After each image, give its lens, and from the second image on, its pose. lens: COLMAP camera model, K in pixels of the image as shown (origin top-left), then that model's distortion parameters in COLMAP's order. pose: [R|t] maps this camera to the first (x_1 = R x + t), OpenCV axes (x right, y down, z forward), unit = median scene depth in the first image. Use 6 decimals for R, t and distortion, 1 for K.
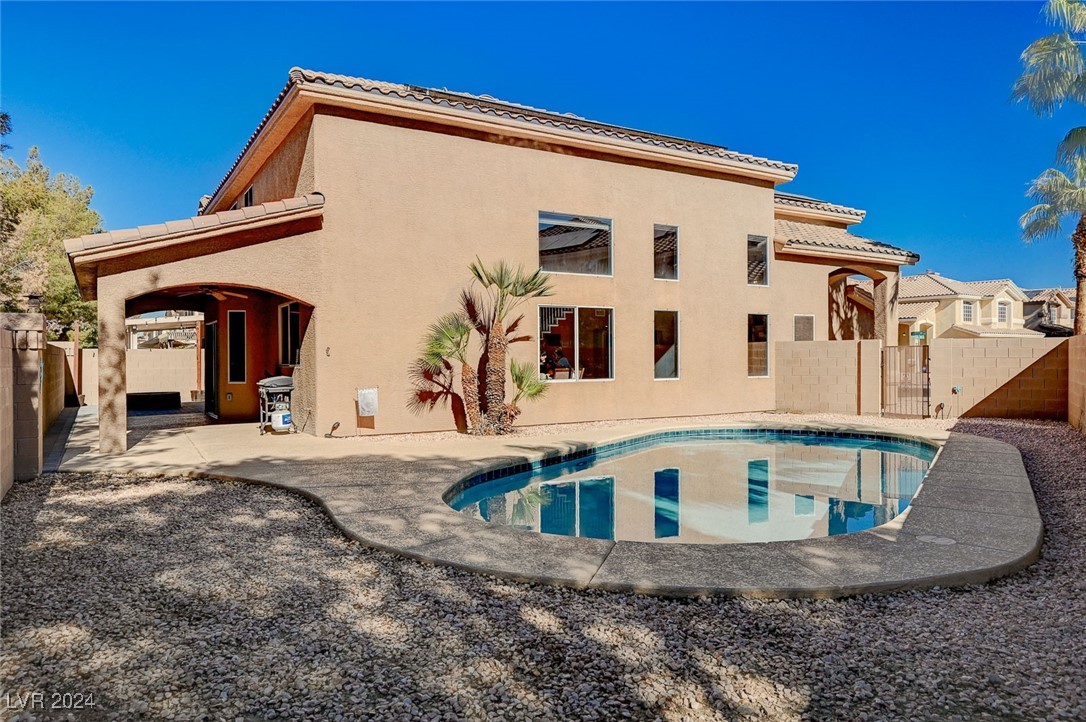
lens RADIAL K [[717.0, 0, 542.8], [0, 717.0, 361.6], [0, 0, 1]] dist [0.001508, 0.000316]
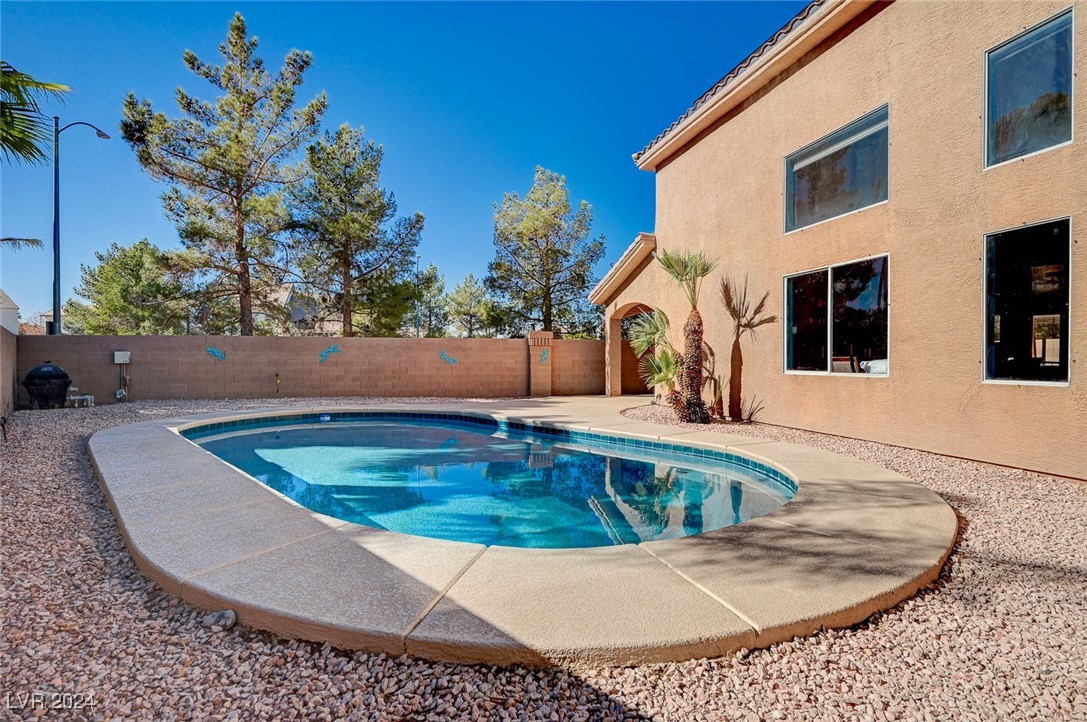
lens RADIAL K [[540.1, 0, 543.0], [0, 540.1, 360.4], [0, 0, 1]] dist [-0.005206, -0.000943]
pose [[-0.273614, 0.013337, -0.961747, 0.667445], [0.003910, 0.999911, 0.012753, 0.006108], [0.961832, -0.000271, -0.273642, 0.937560]]
